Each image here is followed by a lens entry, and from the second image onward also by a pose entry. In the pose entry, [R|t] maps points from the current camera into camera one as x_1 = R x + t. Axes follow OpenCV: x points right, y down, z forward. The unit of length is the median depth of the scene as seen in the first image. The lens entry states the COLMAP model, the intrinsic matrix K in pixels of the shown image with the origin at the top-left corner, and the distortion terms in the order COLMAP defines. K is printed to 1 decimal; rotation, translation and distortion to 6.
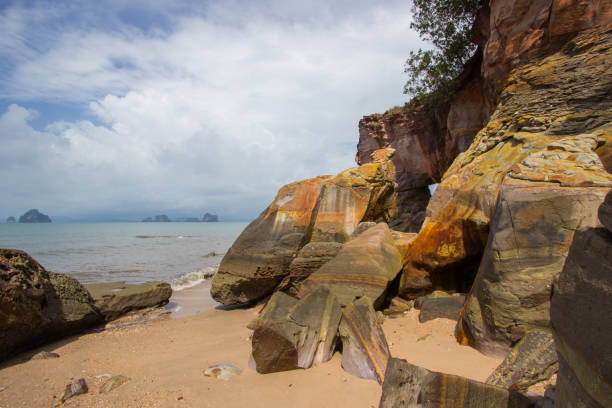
lens RADIAL K [[314.8, 0, 305.1], [0, 314.8, 206.6], [0, 0, 1]] dist [-0.018489, 0.000504]
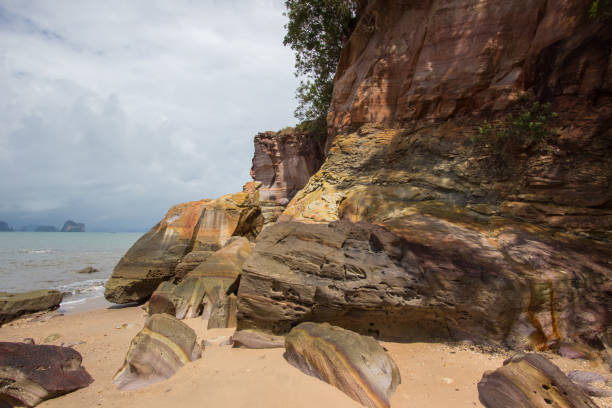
lens RADIAL K [[366.3, 0, 306.7], [0, 366.3, 200.6], [0, 0, 1]] dist [-0.024998, -0.000928]
pose [[0.961132, 0.035263, 0.273827, 0.049910], [-0.023661, 0.998682, -0.045556, -0.040155], [-0.275072, 0.037307, 0.960699, -0.601517]]
